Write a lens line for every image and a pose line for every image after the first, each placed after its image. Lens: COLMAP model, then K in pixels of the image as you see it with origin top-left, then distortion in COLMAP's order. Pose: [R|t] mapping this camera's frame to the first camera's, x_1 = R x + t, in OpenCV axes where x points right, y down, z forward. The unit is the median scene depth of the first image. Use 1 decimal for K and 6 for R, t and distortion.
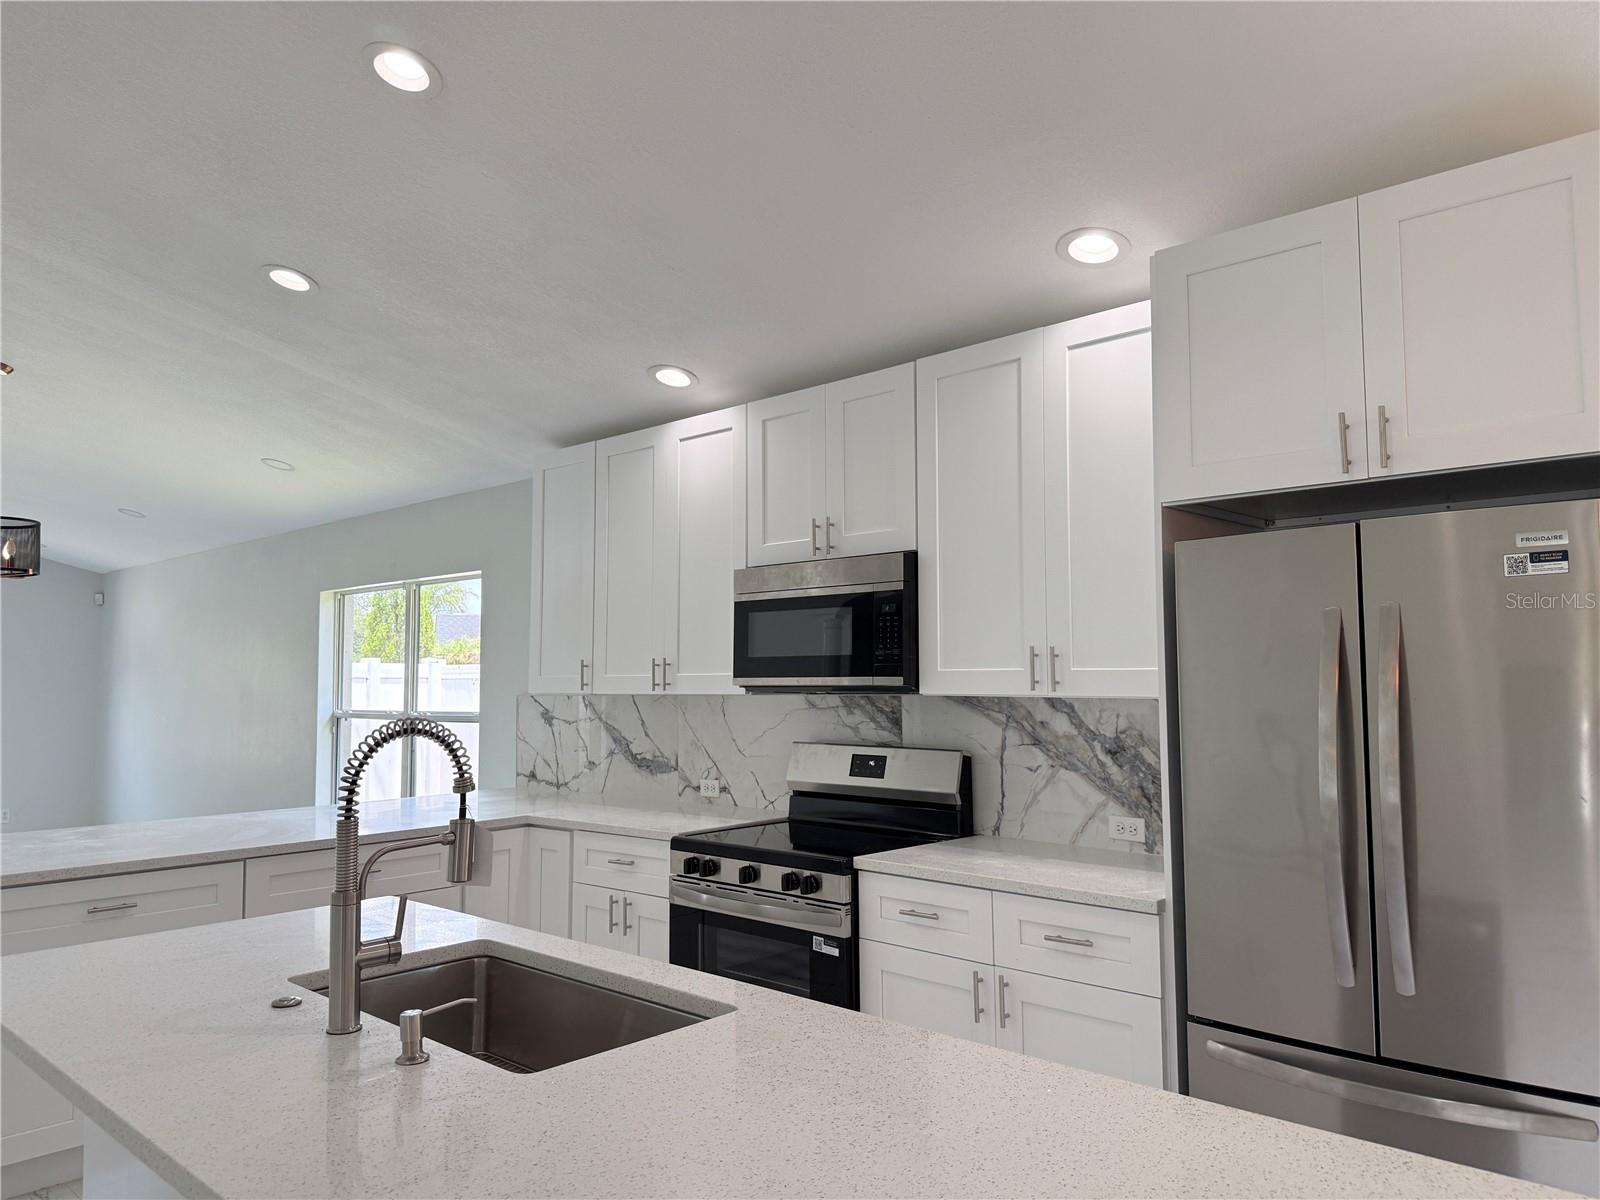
lens RADIAL K [[1123.1, 0, 806.6], [0, 1123.1, 607.4], [0, 0, 1]] dist [0.182286, -0.370251]
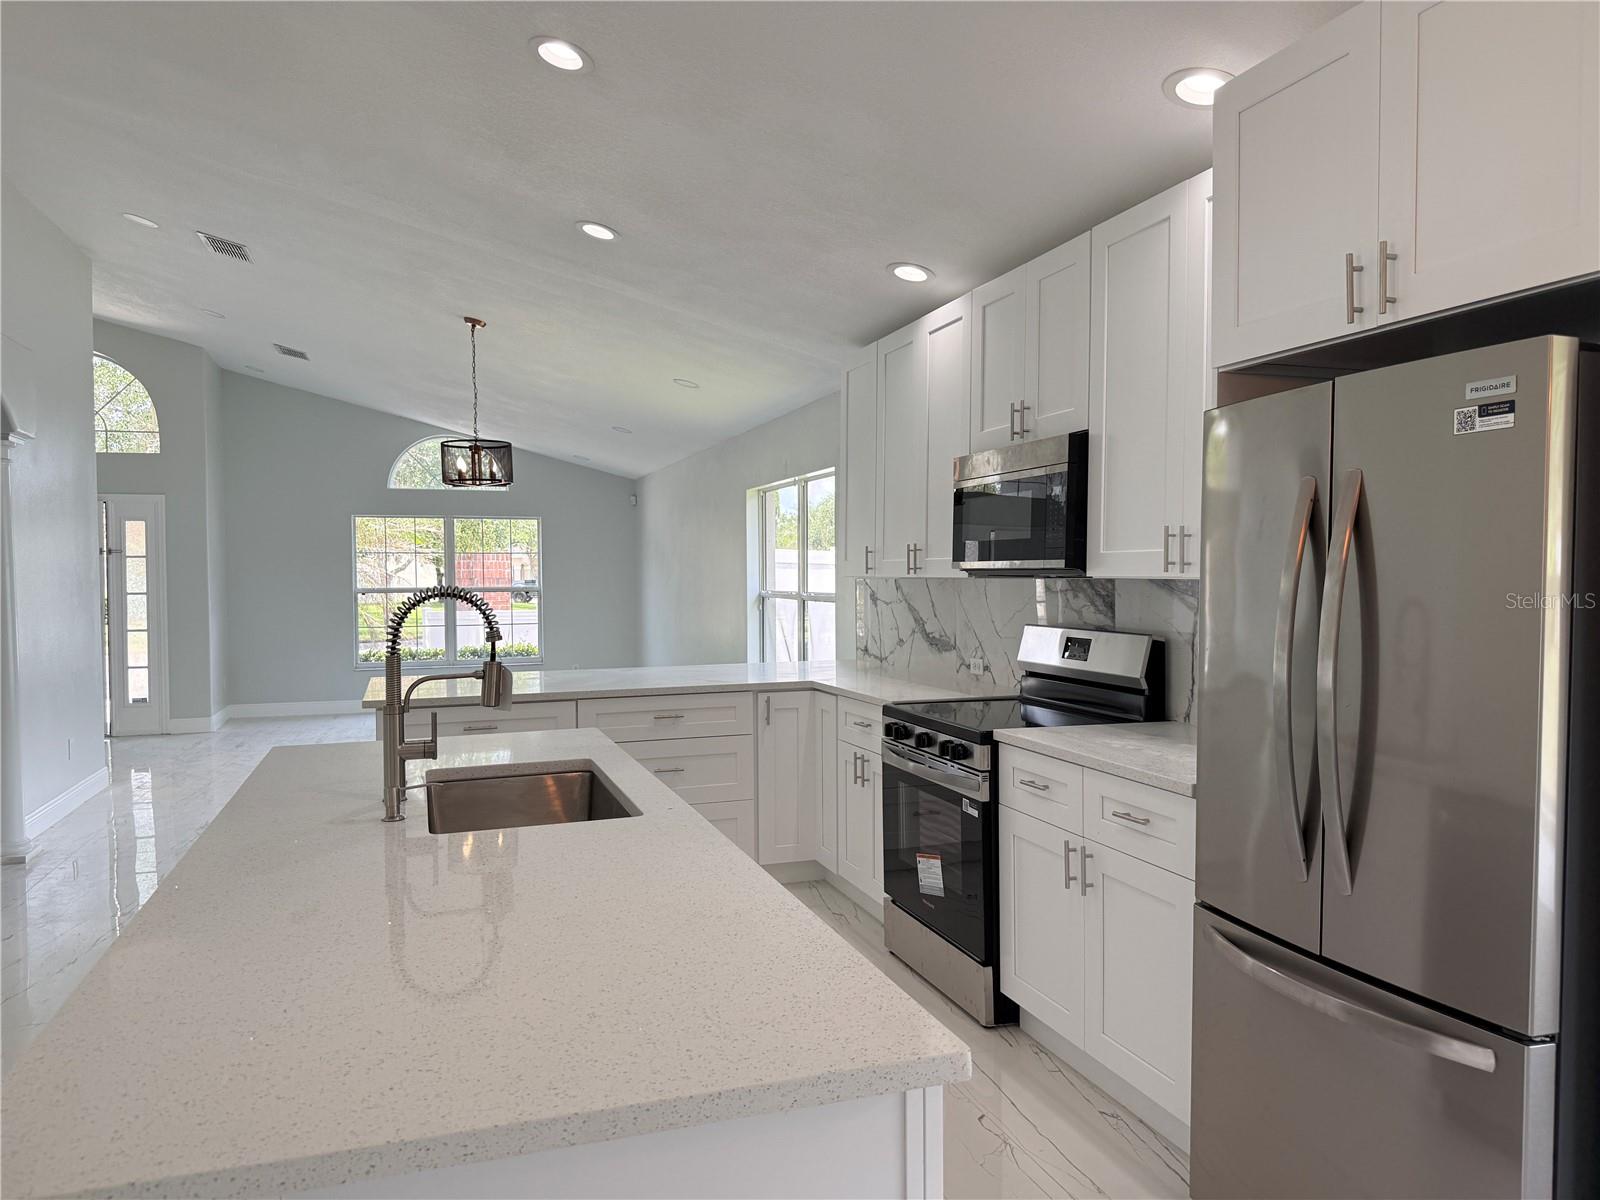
lens RADIAL K [[1123.1, 0, 806.6], [0, 1123.1, 607.4], [0, 0, 1]] dist [0.182286, -0.370251]
pose [[0.885251, 0.017373, -0.464790, 0.321587], [0.028048, 0.995489, 0.090631, 0.005977], [0.464268, -0.093268, 0.880770, 0.001008]]
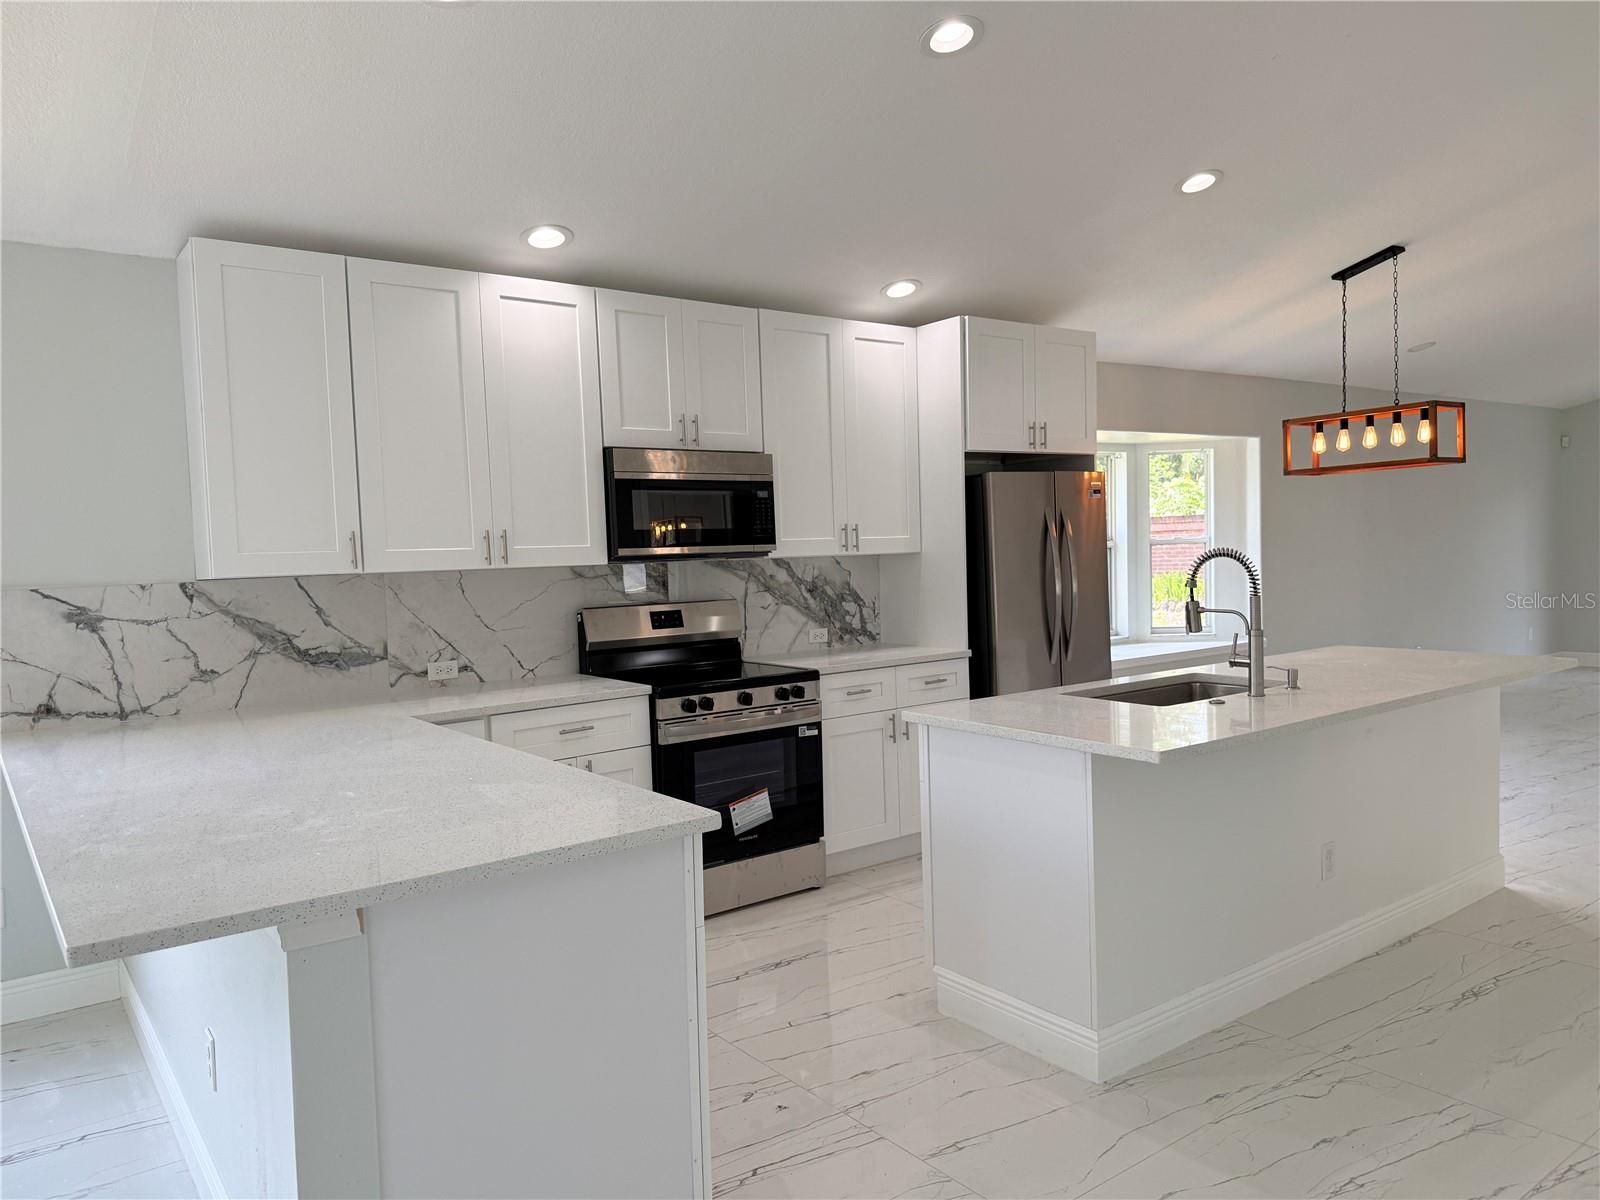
lens RADIAL K [[1119.4, 0, 796.1], [0, 1119.4, 611.5], [0, 0, 1]] dist [0.098601, -0.166060]
pose [[0.169694, -0.057722, 0.983805, -1.170869], [-0.033996, 0.997346, 0.064381, 0.049783], [-0.984910, -0.044370, 0.167282, 0.679020]]
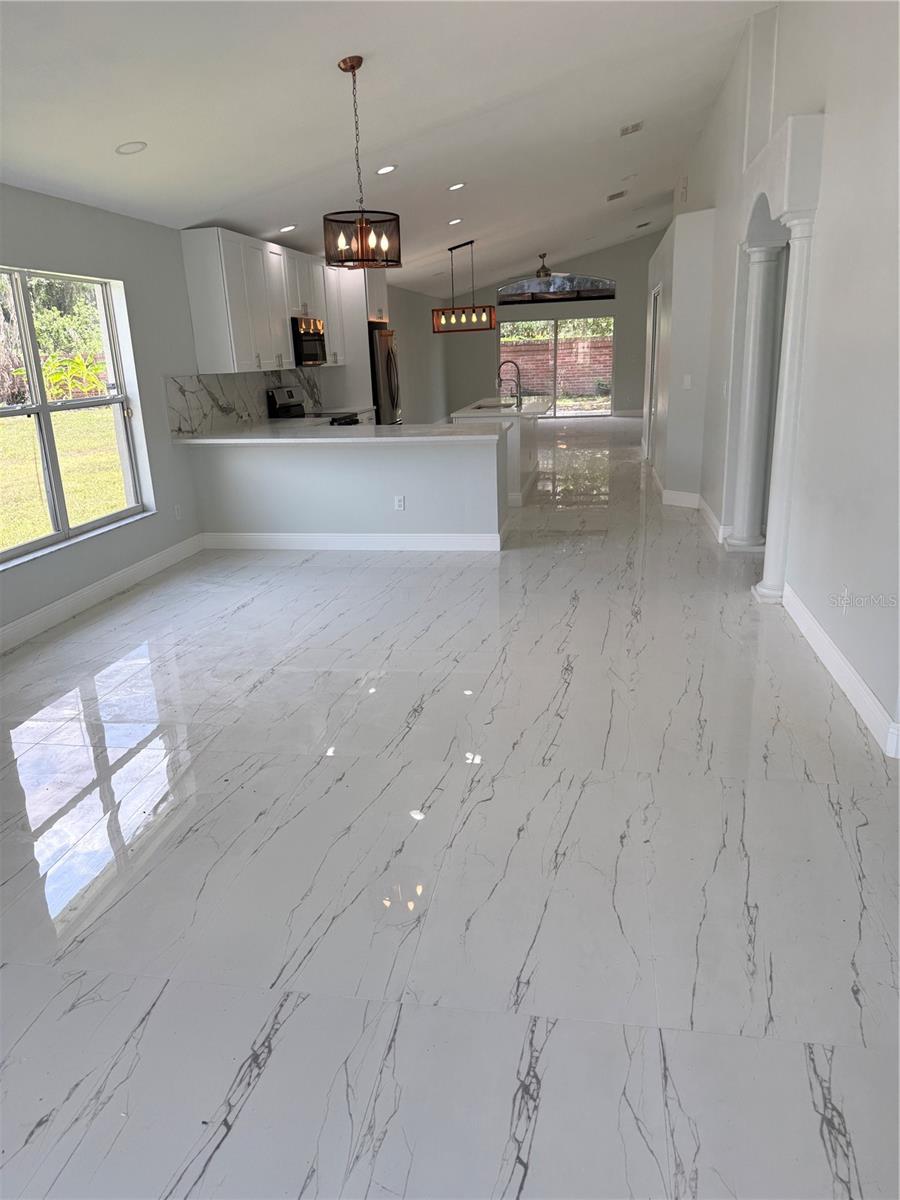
lens RADIAL K [[842.3, 0, 451.6], [0, 842.3, 603.2], [0, 0, 1]] dist [0.182286, -0.370251]
pose [[-0.554421, -0.210958, 0.805055, -2.125562], [-0.013897, 0.969552, 0.244492, 0.123250], [-0.832120, 0.124364, -0.540472, 1.975386]]
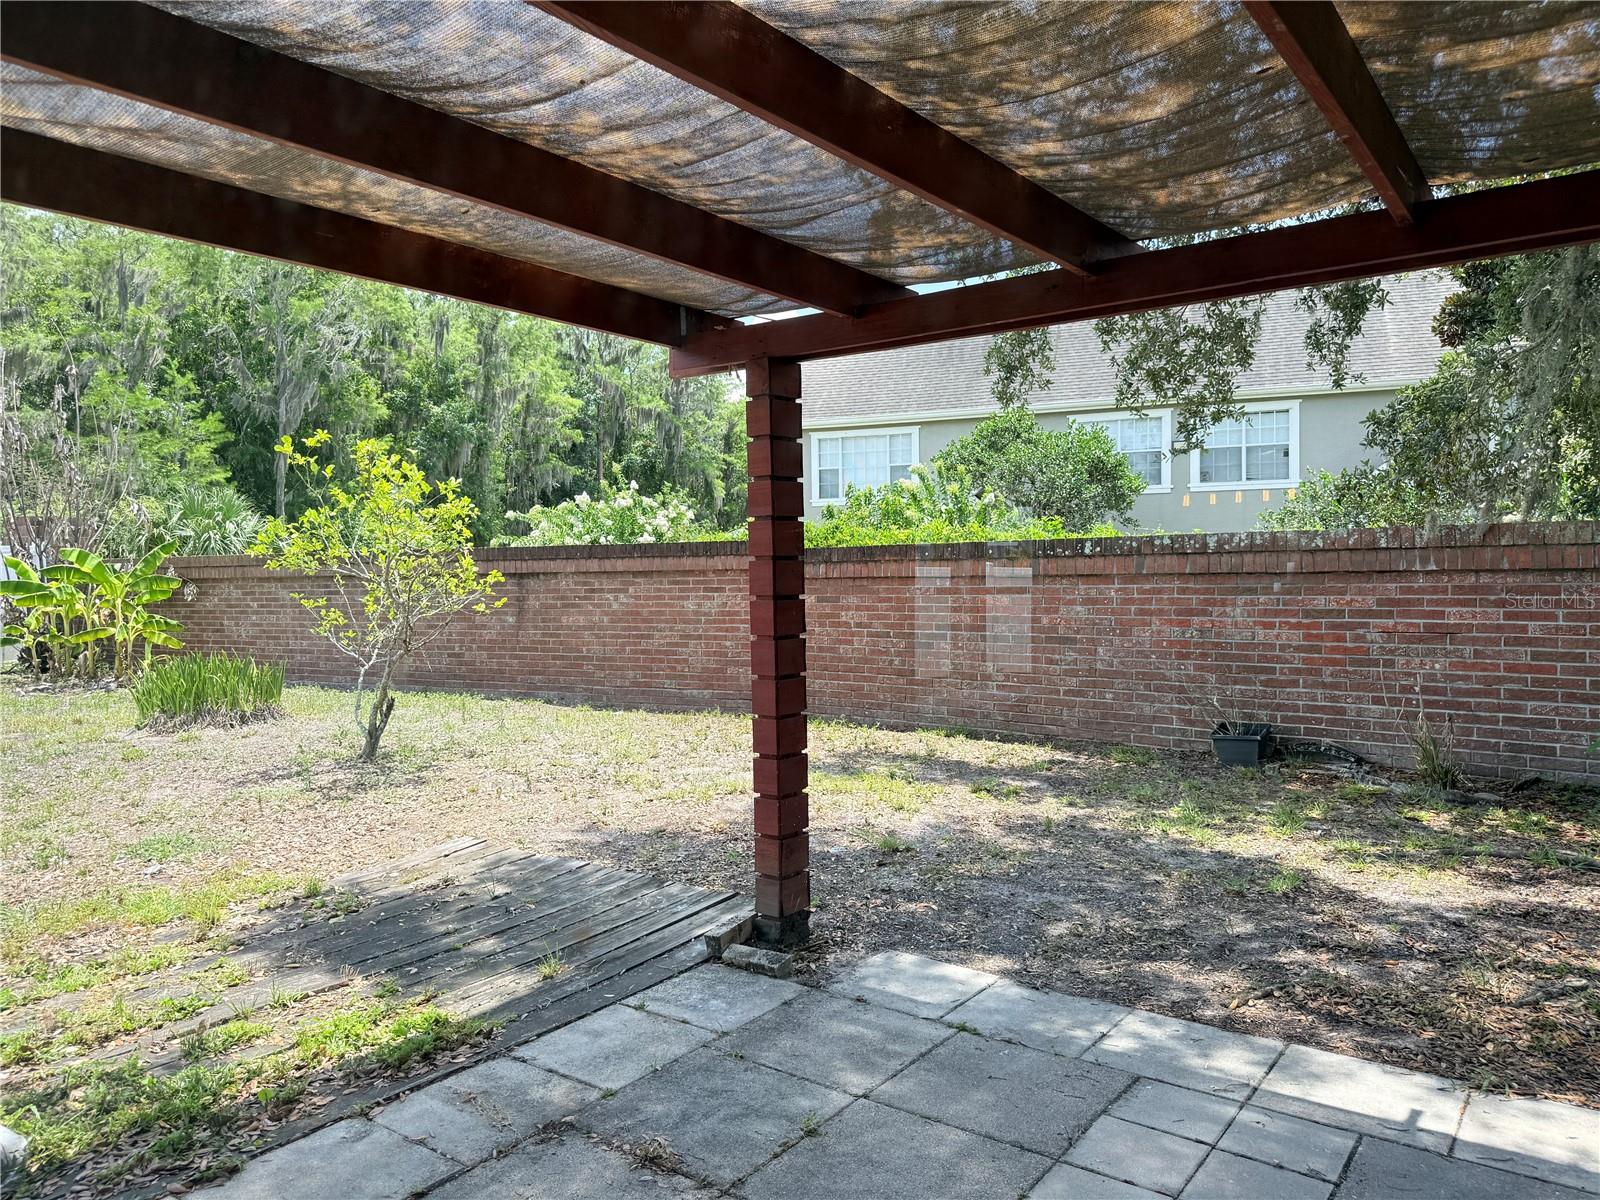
lens RADIAL K [[1137.7, 0, 796.1], [0, 1137.7, 602.5], [0, 0, 1]] dist [-0.004350, -0.002952]
pose [[-0.108600, -0.018562, 0.993912, 1.395663], [-0.050861, 0.998620, 0.013093, -0.100129], [-0.992784, -0.049130, -0.109394, -1.336374]]
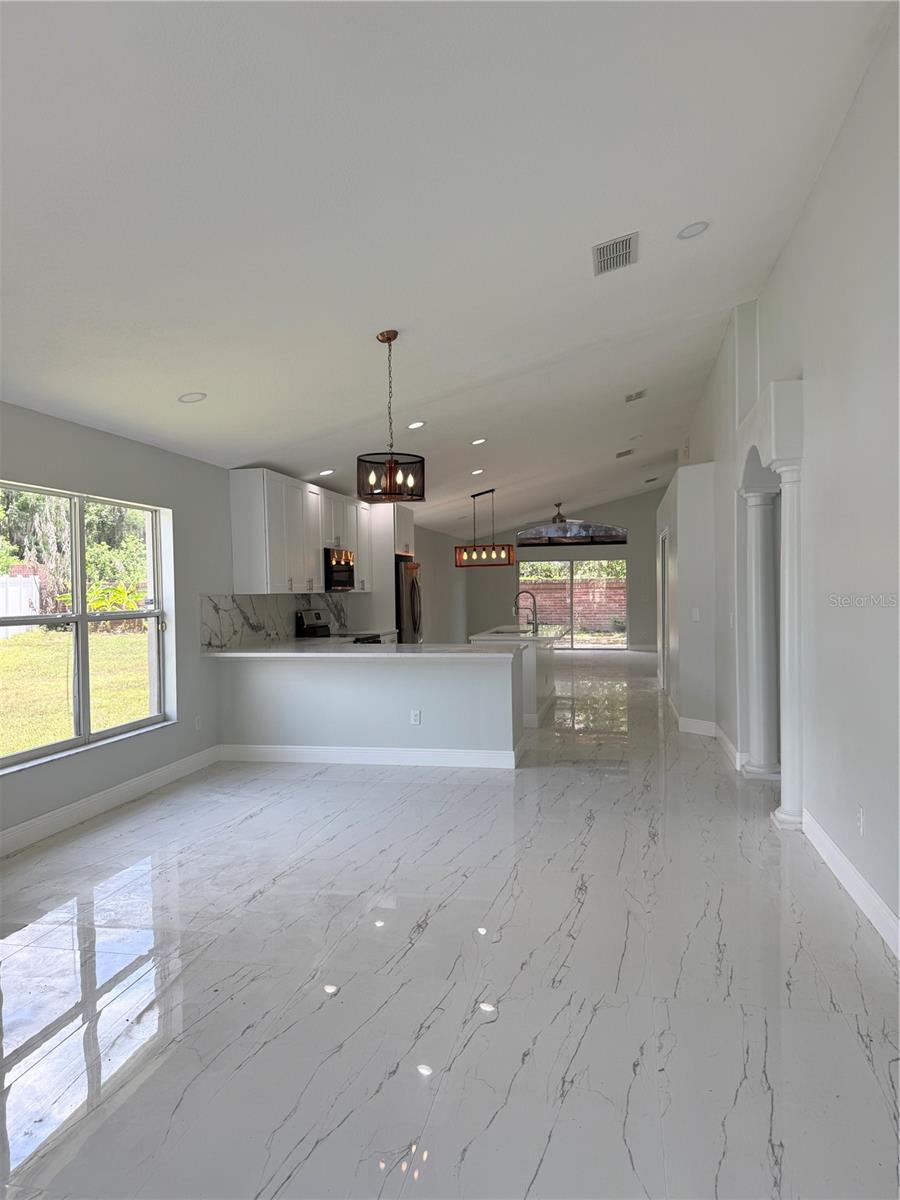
lens RADIAL K [[844.4, 0, 457.4], [0, 844.4, 603.4], [0, 0, 1]] dist [0.150763, -0.242943]
pose [[-0.536838, 0.001390, 0.843684, -2.162445], [-0.036669, 0.999015, -0.024978, 0.154505], [-0.842888, -0.044346, -0.536258, 1.984155]]
